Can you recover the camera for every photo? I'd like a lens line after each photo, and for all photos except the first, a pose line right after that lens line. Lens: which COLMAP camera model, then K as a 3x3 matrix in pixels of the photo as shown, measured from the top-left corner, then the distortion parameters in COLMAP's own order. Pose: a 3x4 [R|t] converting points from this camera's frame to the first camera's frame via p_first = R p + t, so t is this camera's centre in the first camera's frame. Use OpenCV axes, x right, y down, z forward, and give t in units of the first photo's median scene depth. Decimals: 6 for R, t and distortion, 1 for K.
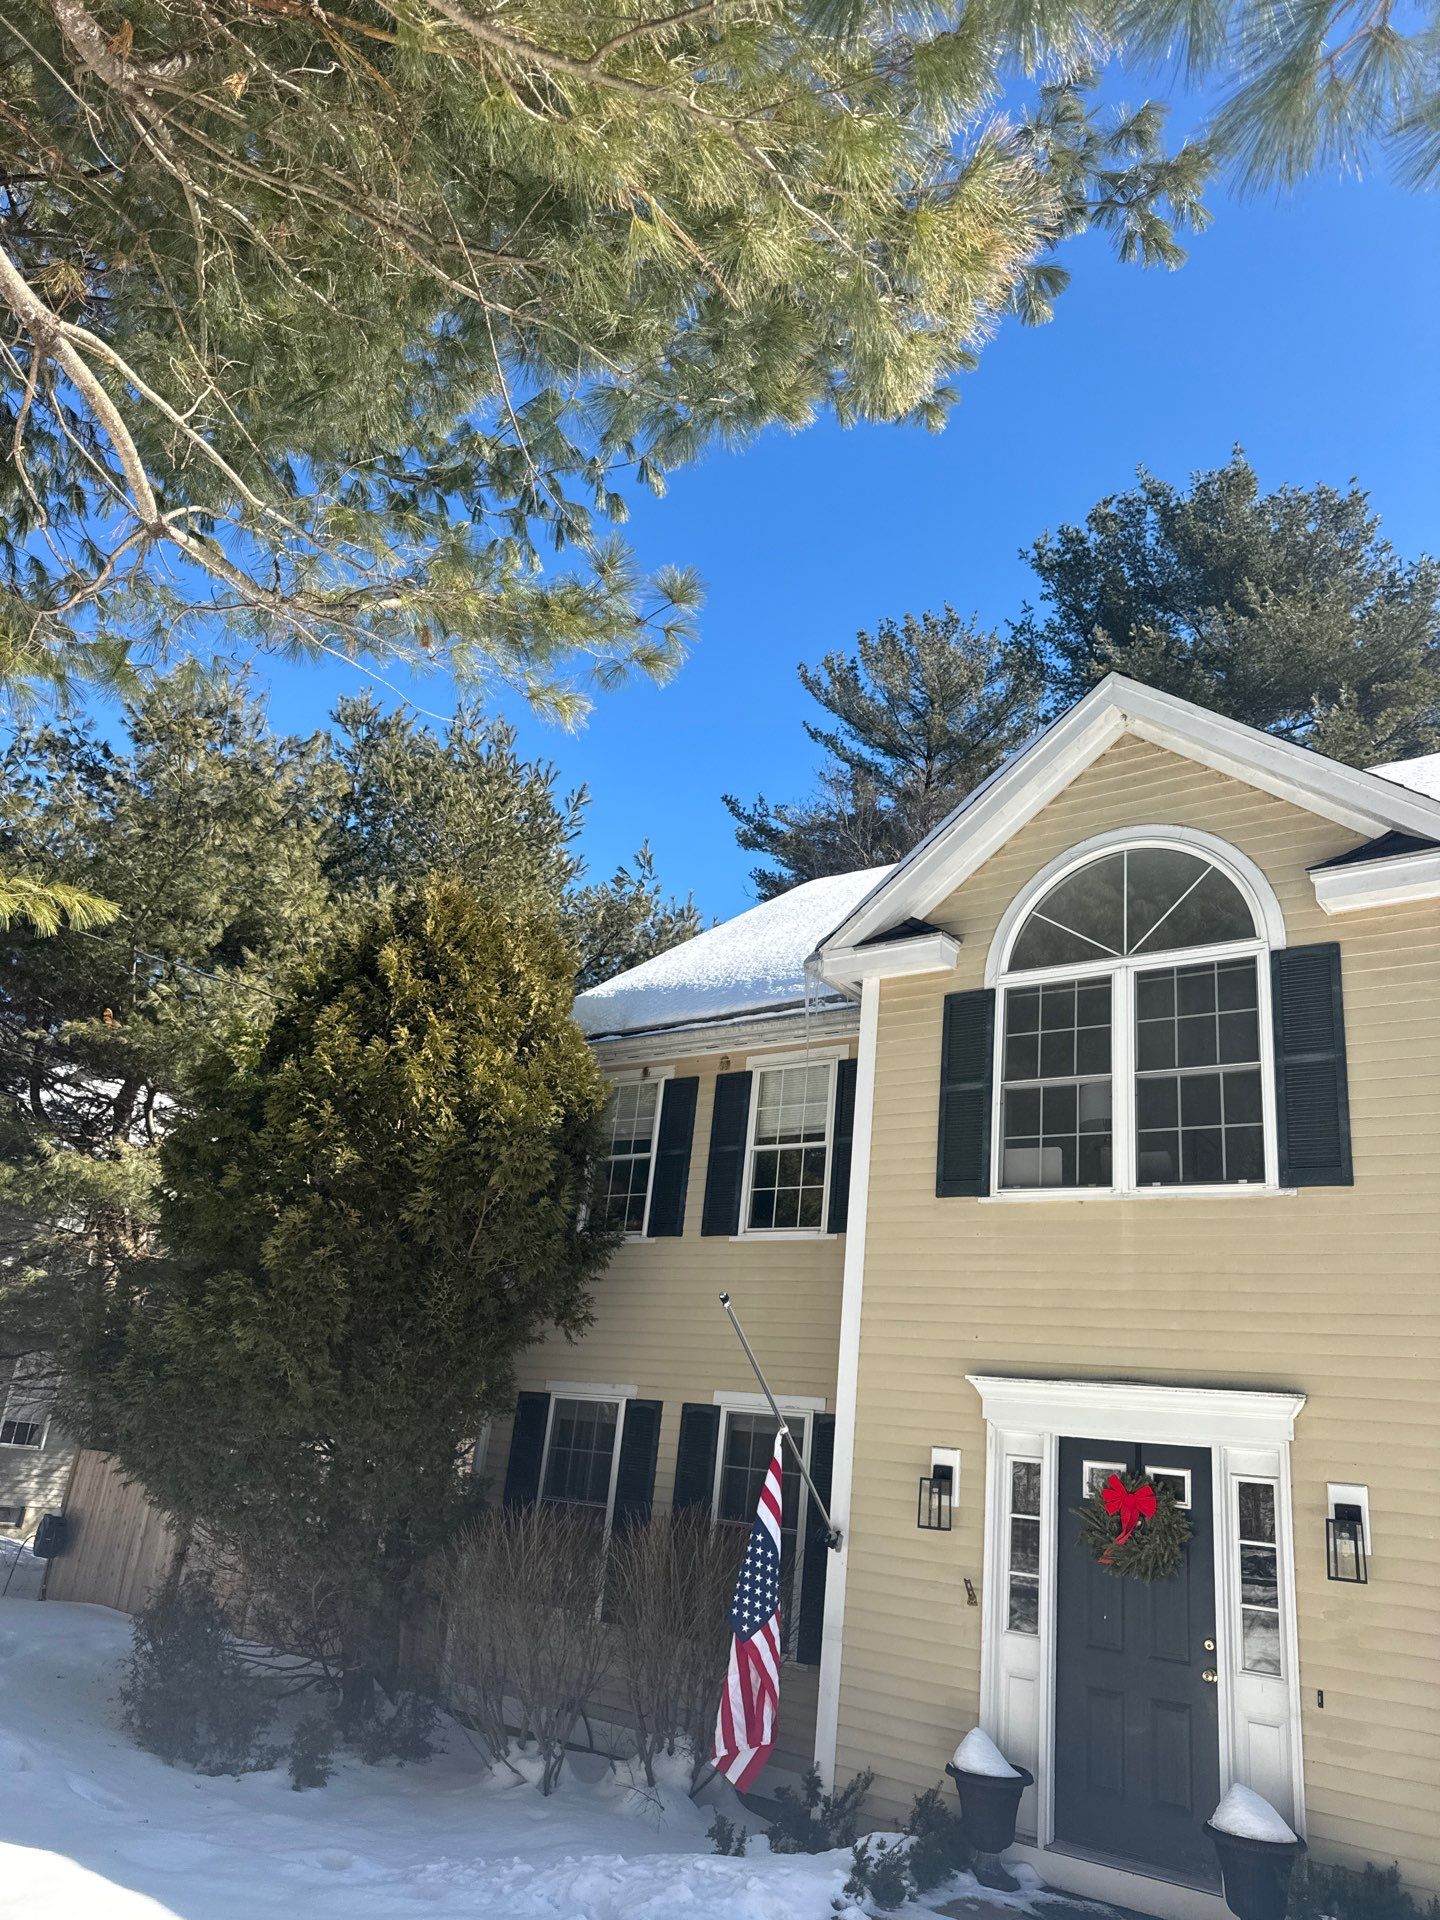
lens RADIAL K [[1373.4, 0, 687.7], [0, 1373.4, 975.2], [0, 0, 1]] dist [0.055566, -0.070060]
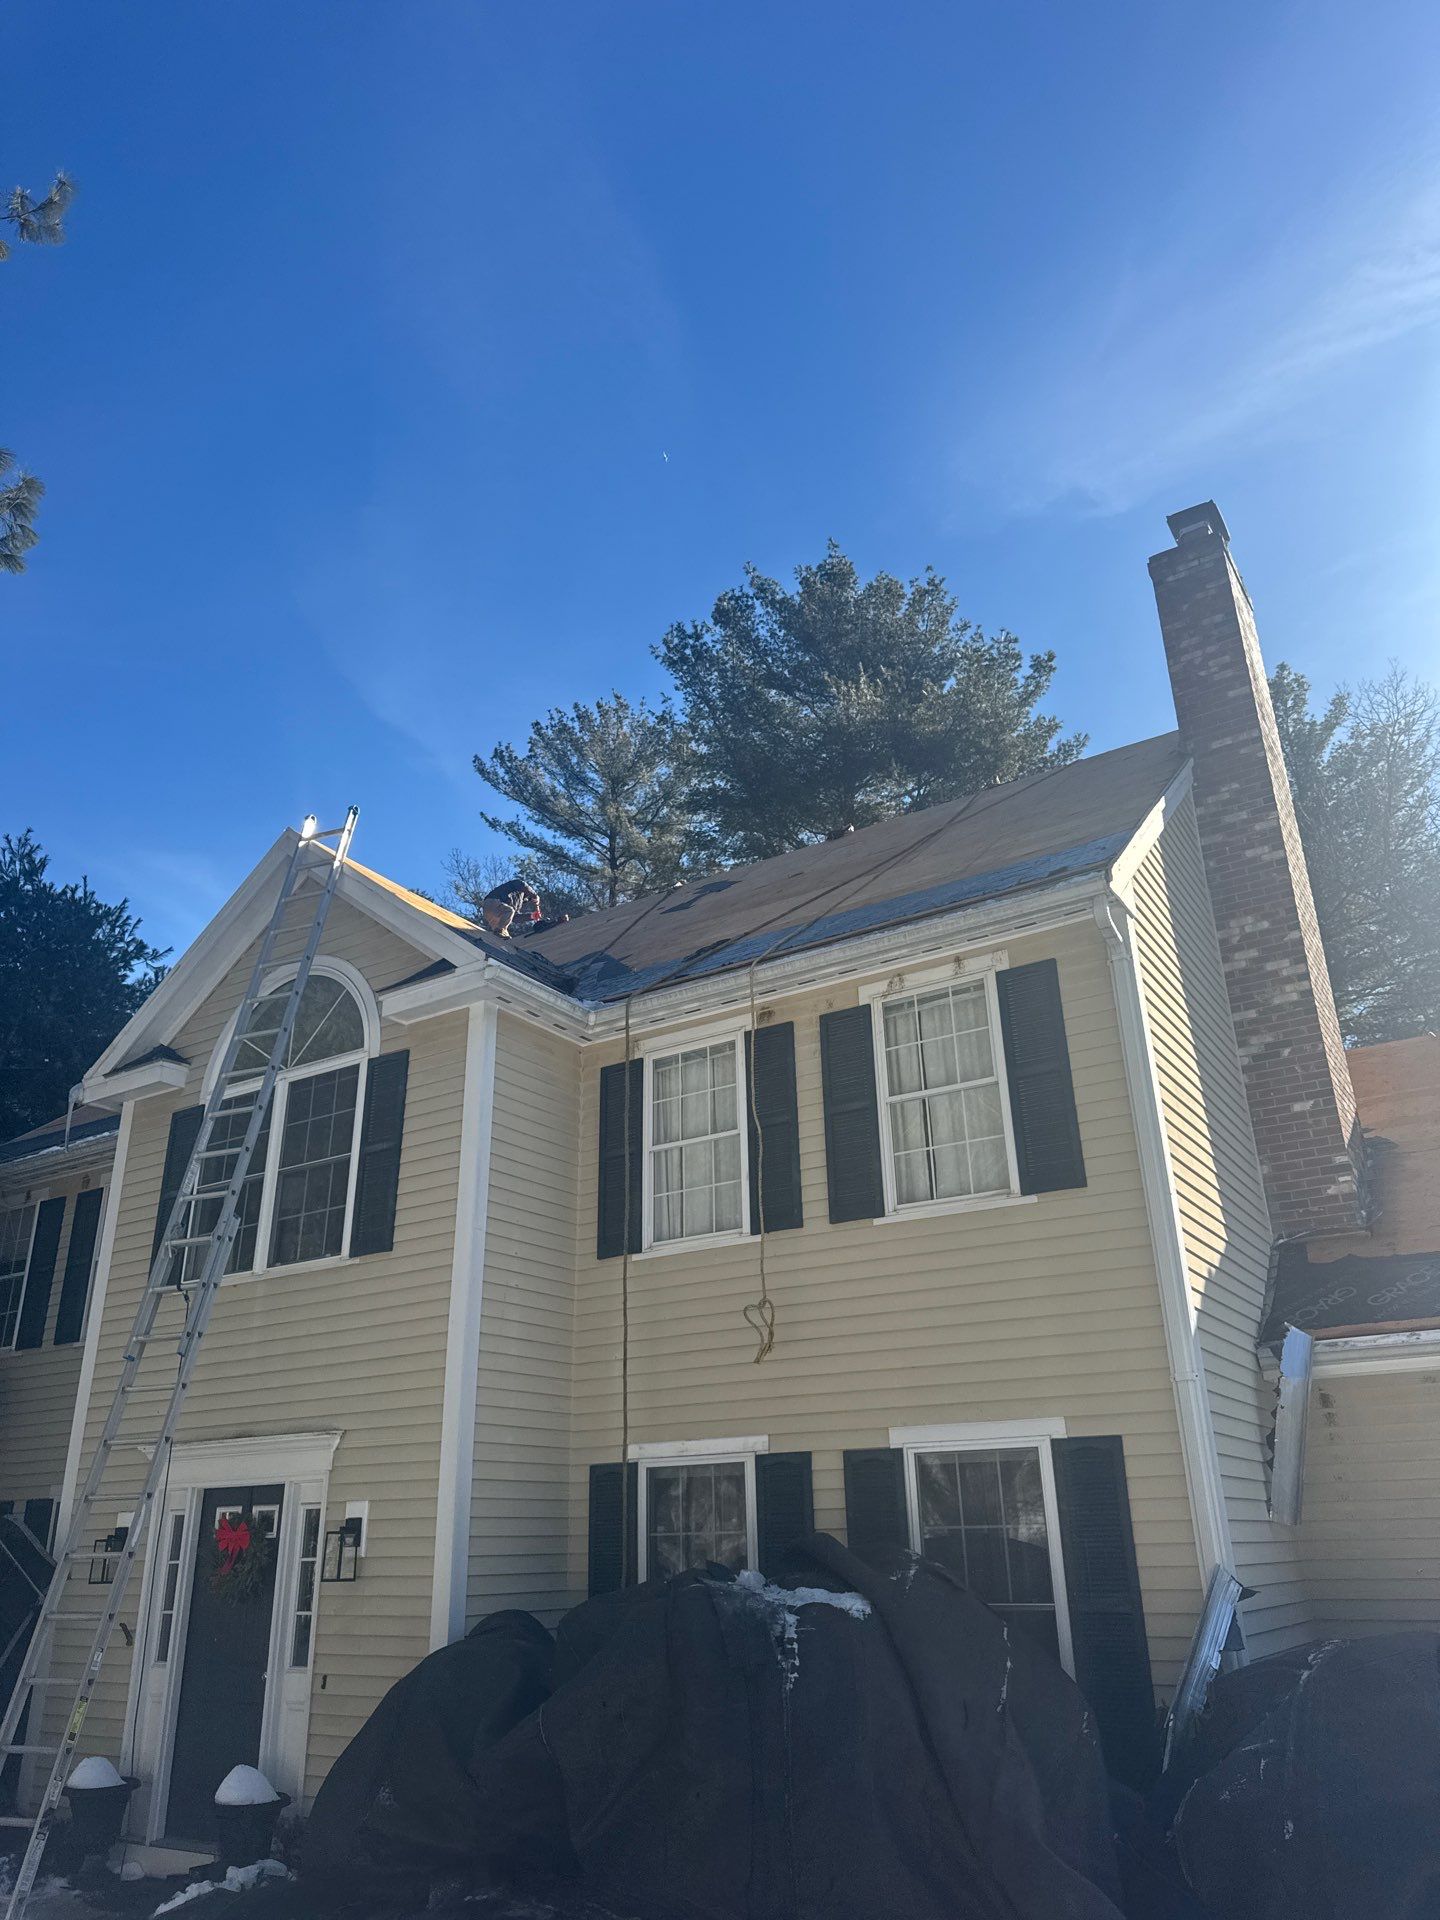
lens RADIAL K [[1373.4, 0, 705.2], [0, 1373.4, 975.7], [0, 0, 1]] dist [0.055566, -0.070060]
pose [[0.988314, -0.081412, 0.128868, 0.522540], [0.087438, 0.995292, -0.041803, -0.012783], [-0.124859, 0.052582, 0.990780, -0.218330]]
